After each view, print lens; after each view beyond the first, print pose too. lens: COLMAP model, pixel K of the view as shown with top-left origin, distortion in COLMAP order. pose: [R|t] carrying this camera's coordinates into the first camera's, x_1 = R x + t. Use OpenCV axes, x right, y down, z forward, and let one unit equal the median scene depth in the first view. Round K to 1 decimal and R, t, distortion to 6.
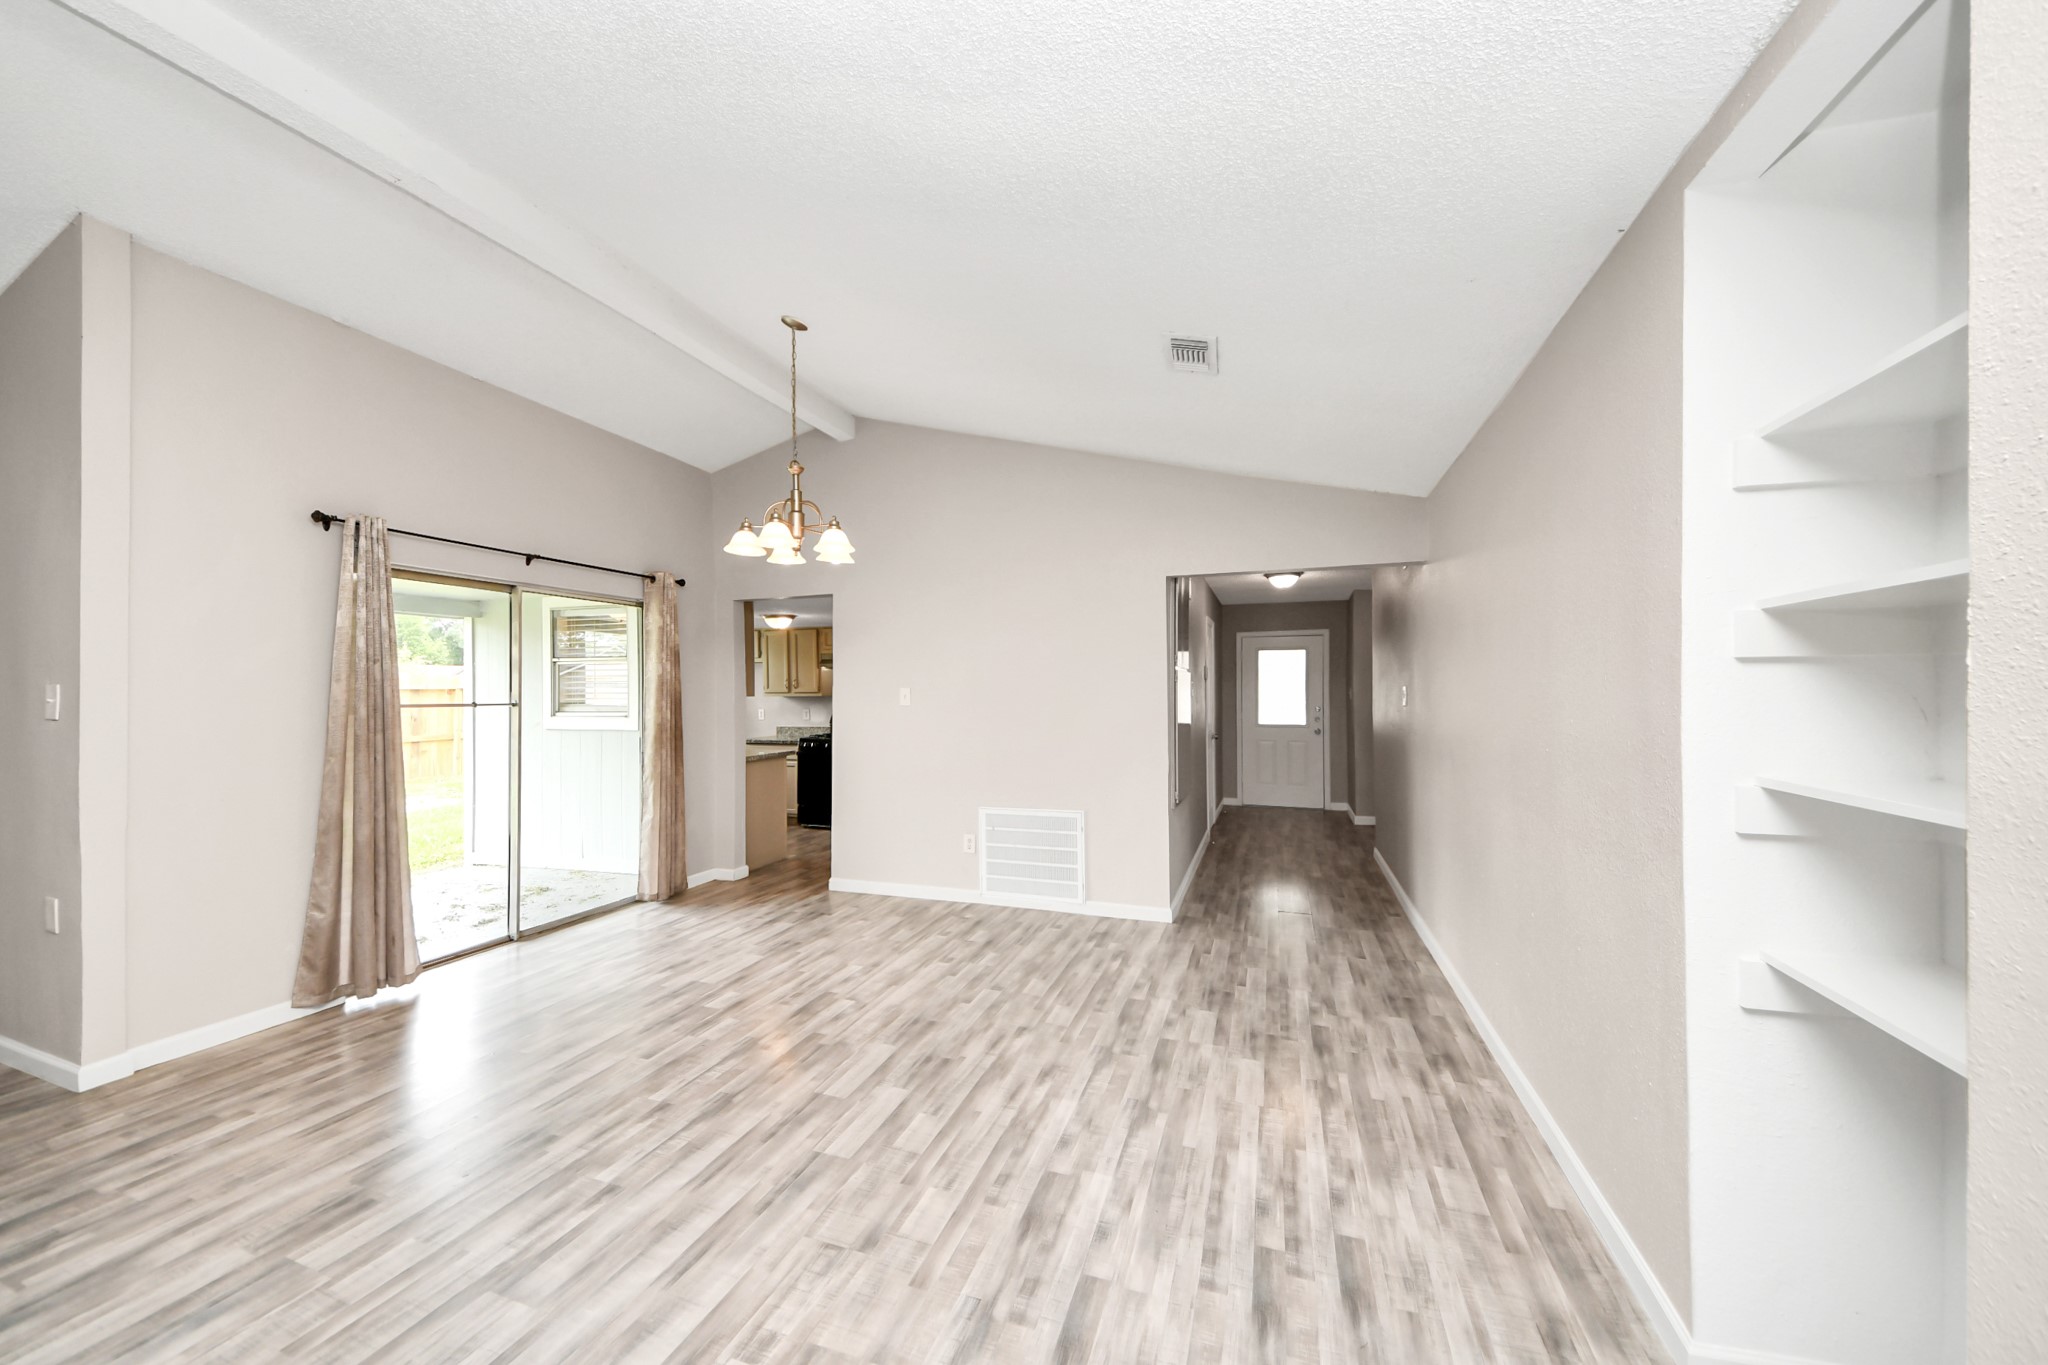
lens RADIAL K [[739.8, 0, 1026.2], [0, 739.8, 676.1], [0, 0, 1]] dist [0.000114, -0.006479]
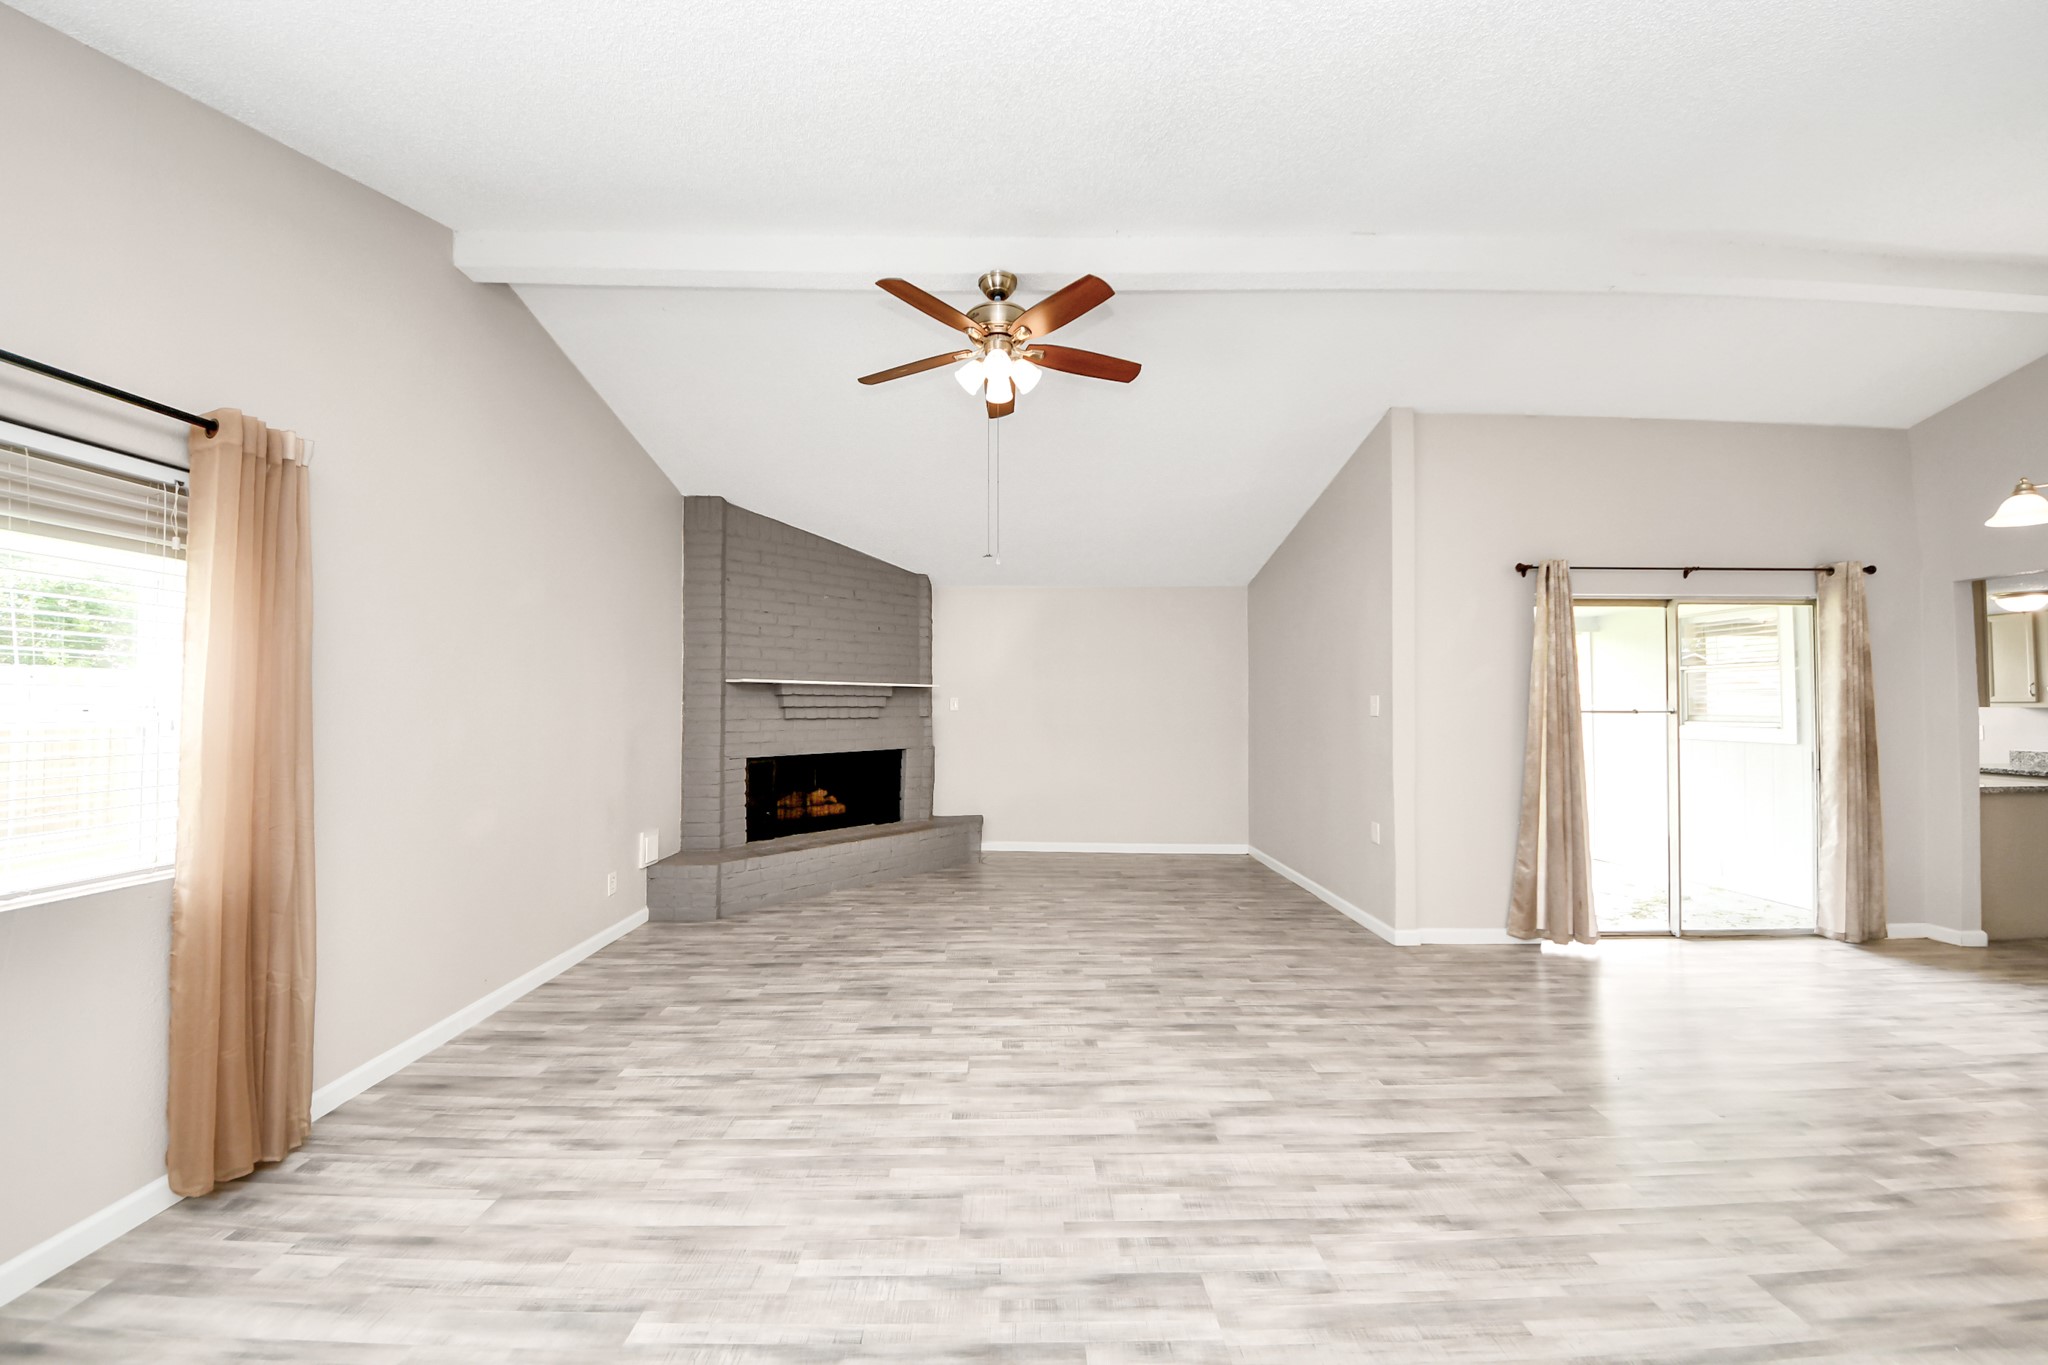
lens RADIAL K [[739.8, 0, 988.3], [0, 739.8, 685.9], [0, 0, 1]] dist [0.000114, -0.006479]
pose [[0.335041, -0.018438, -0.942023, -0.035081], [0.018102, 0.999750, -0.013130, -0.003243], [0.942030, -0.012653, 0.335291, -0.321133]]
